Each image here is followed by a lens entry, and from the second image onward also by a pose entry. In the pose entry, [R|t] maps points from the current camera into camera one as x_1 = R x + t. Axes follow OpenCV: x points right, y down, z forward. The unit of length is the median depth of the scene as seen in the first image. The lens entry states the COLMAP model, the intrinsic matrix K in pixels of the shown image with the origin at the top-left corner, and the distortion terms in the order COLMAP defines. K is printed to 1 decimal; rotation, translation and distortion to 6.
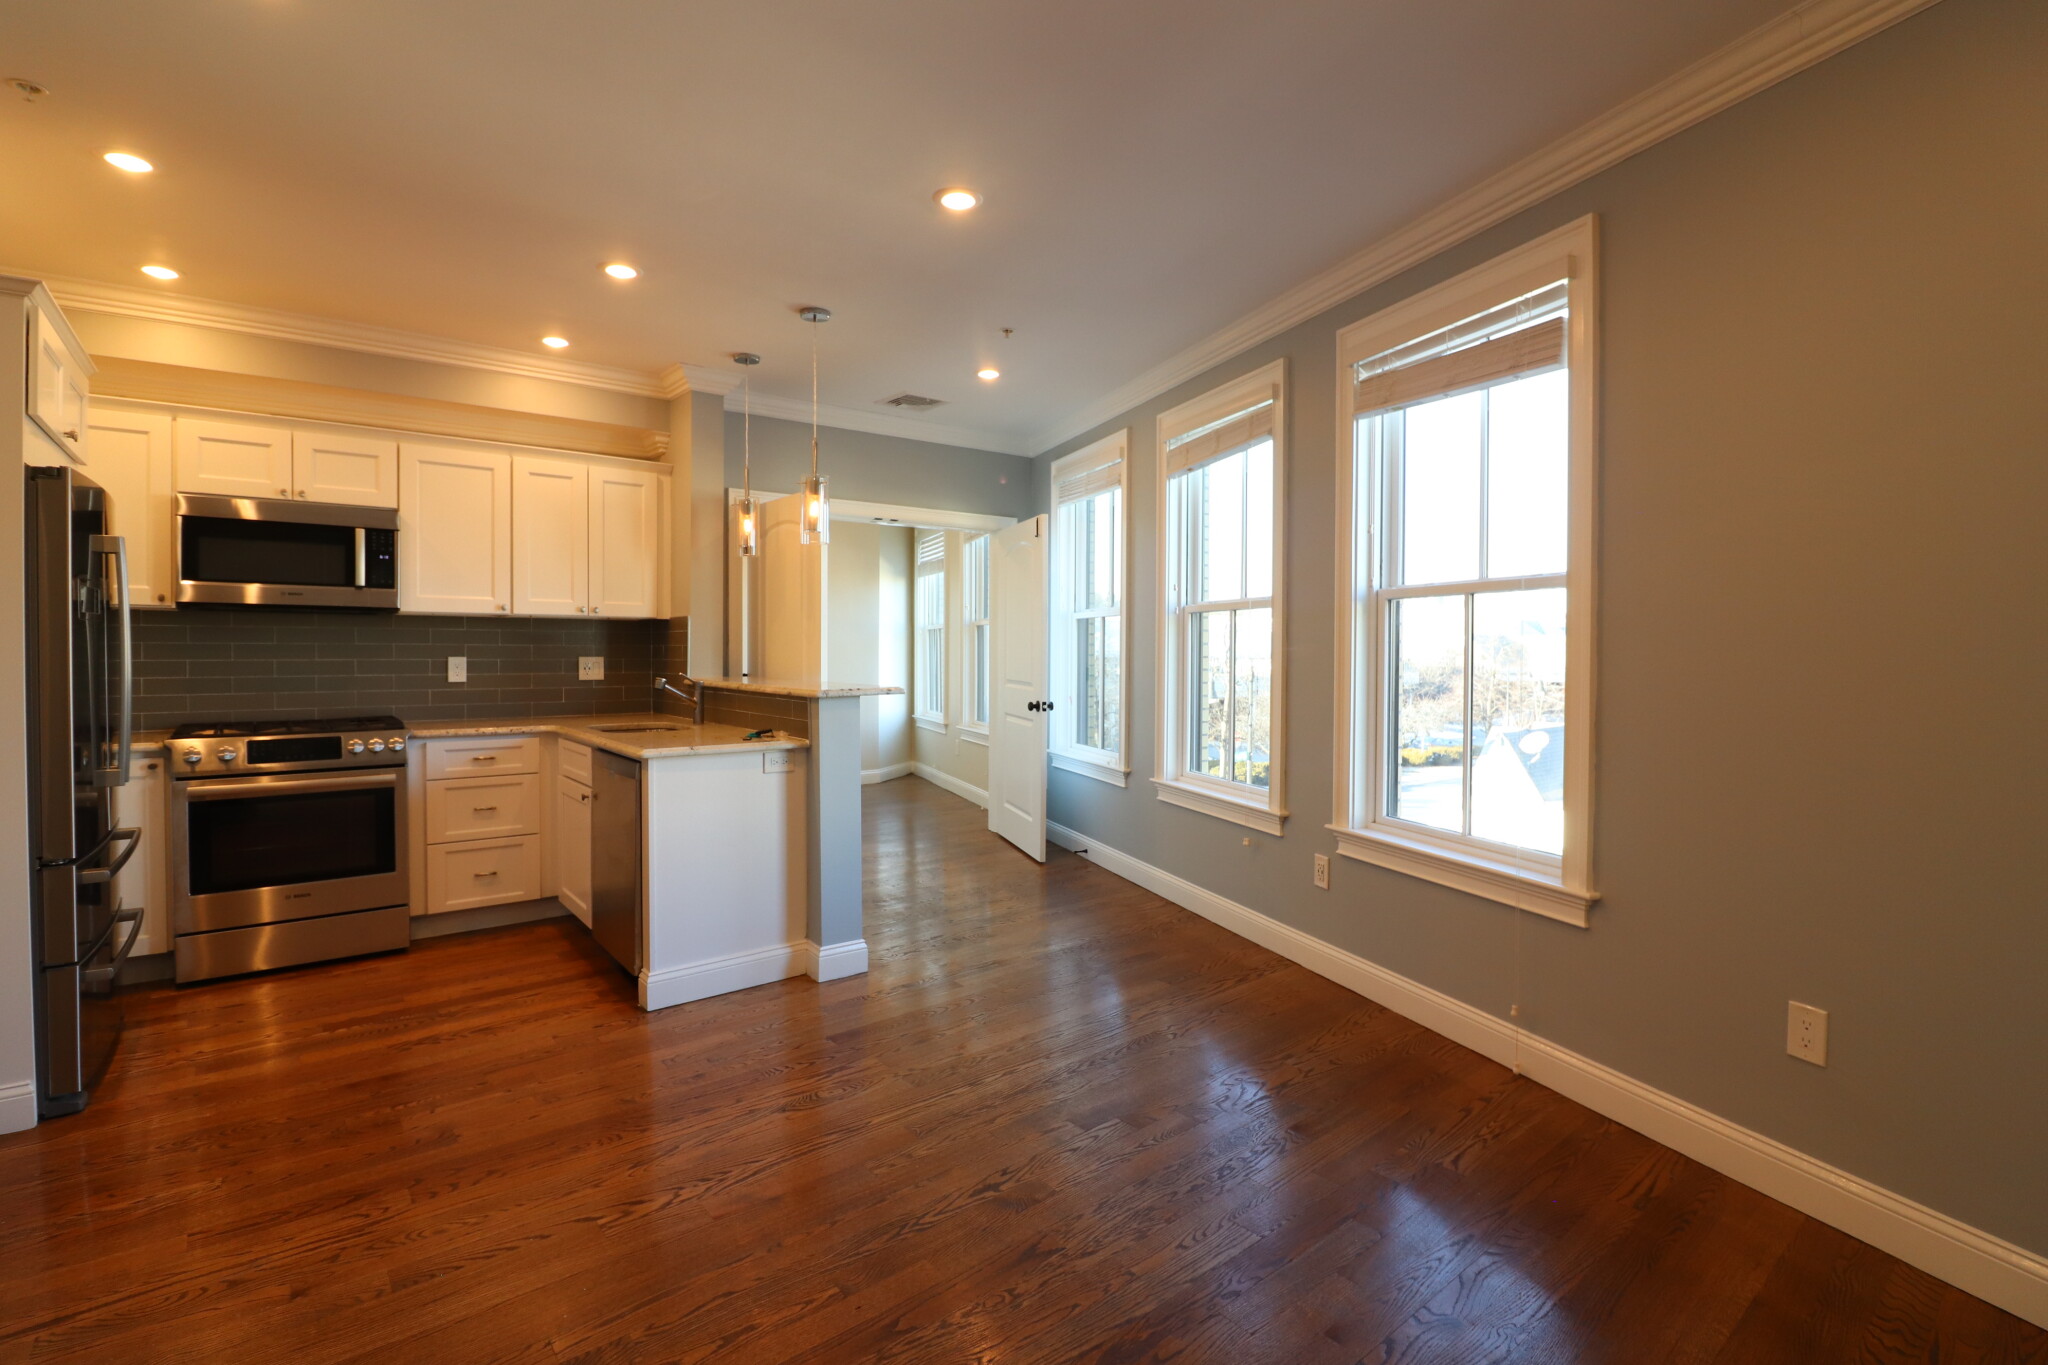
lens RADIAL K [[961.4, 0, 1024.5], [0, 961.4, 683.2], [0, 0, 1]] dist [0.010138, -0.006846]
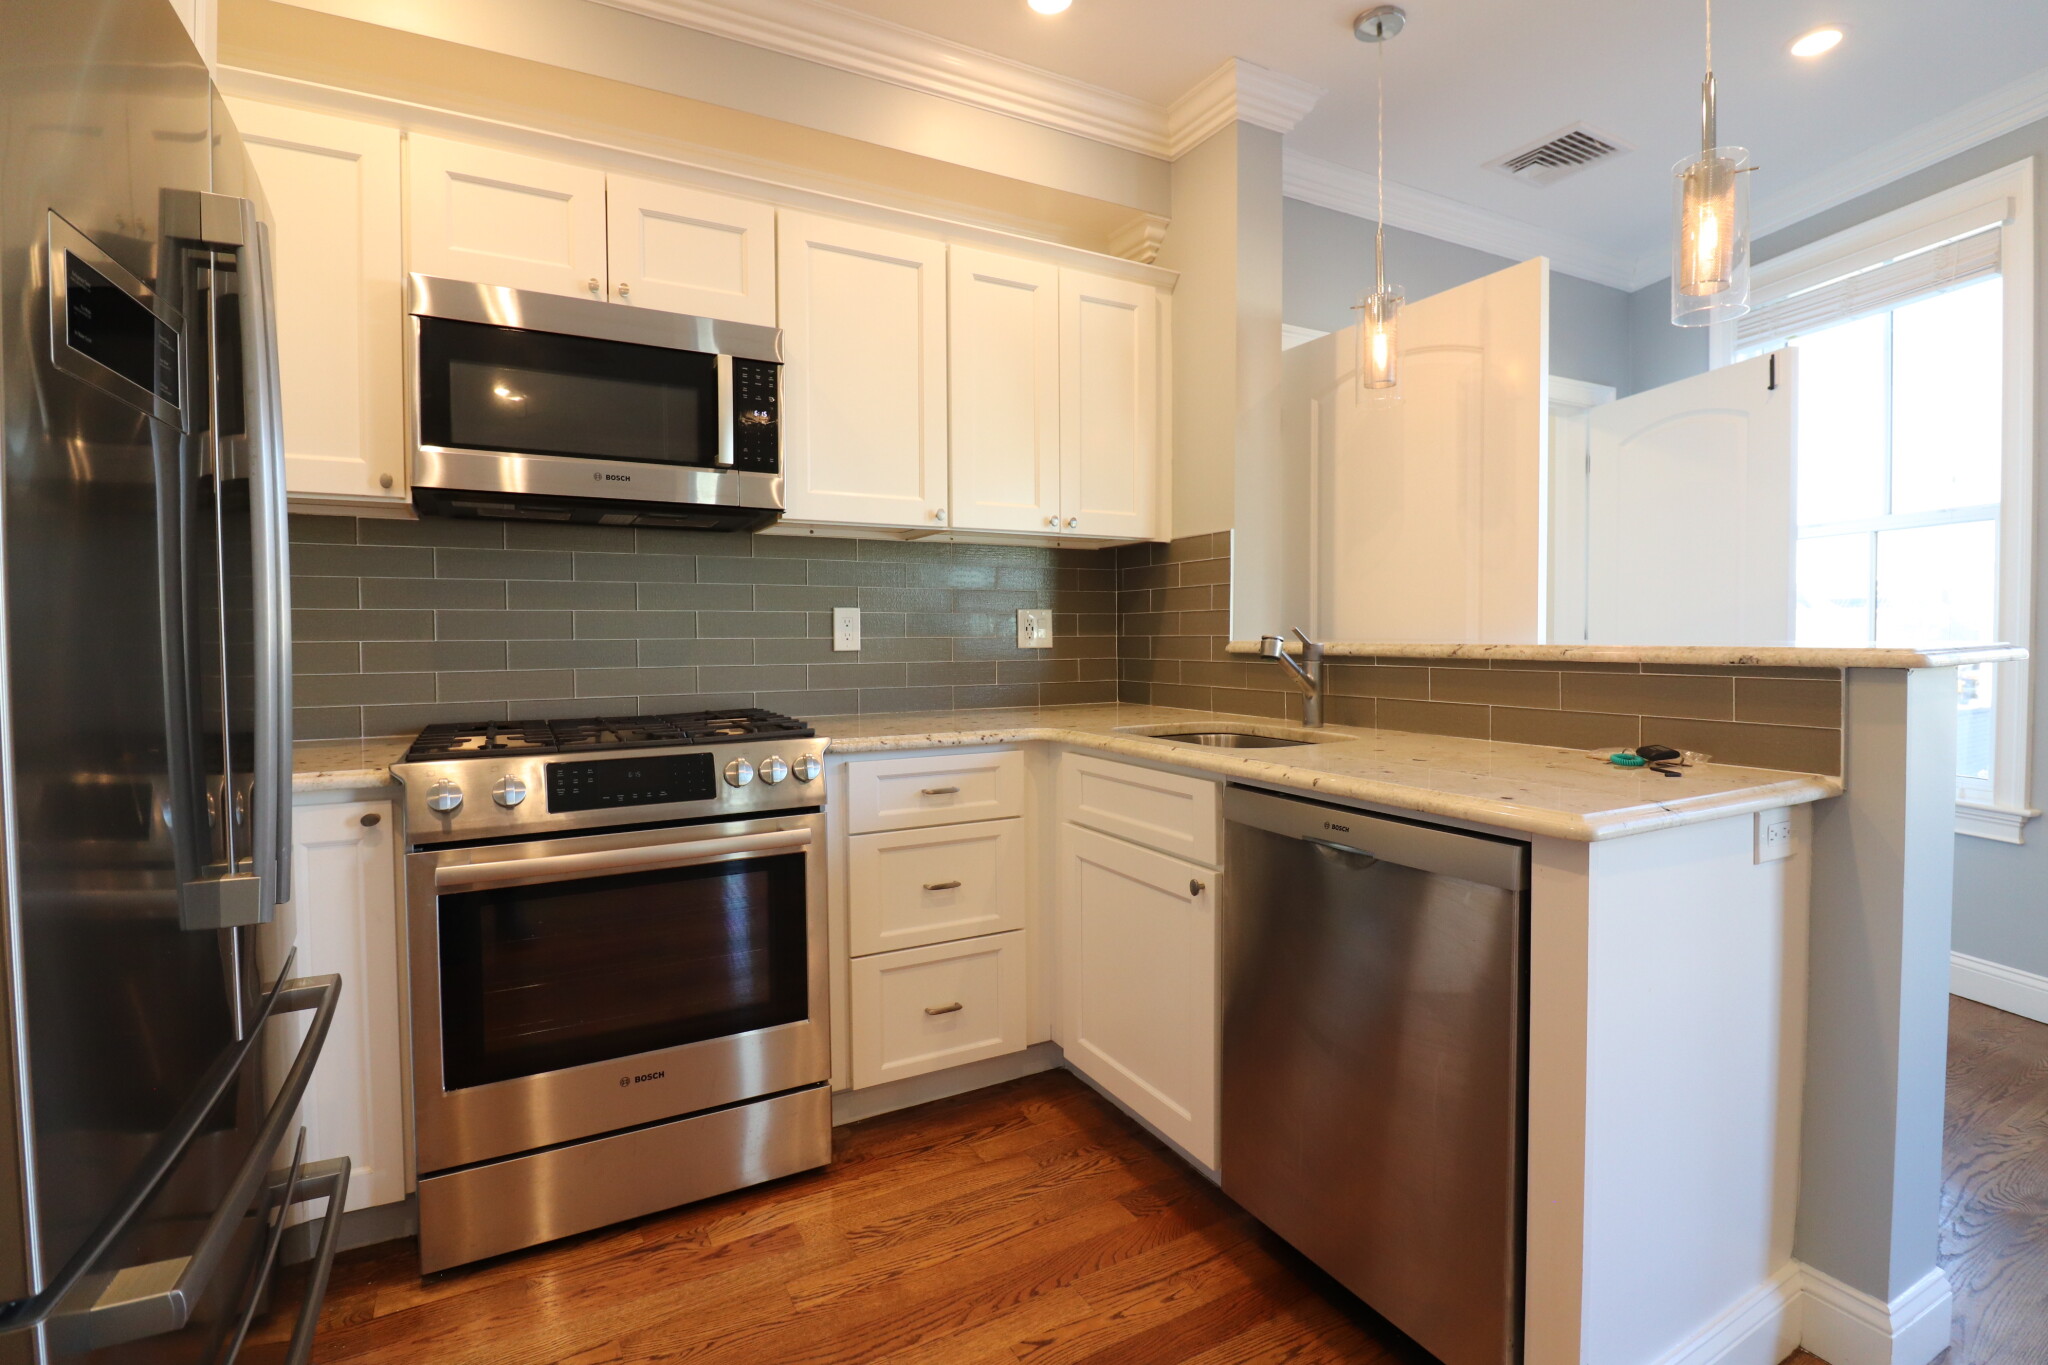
lens RADIAL K [[961.4, 0, 1045.3], [0, 961.4, 678.2], [0, 0, 1]] dist [0.010138, -0.006846]
pose [[0.988331, -0.003708, -0.152273, -0.437138], [0.005572, 0.999915, 0.011818, 0.010957], [0.152217, -0.012529, 0.988268, 0.506137]]
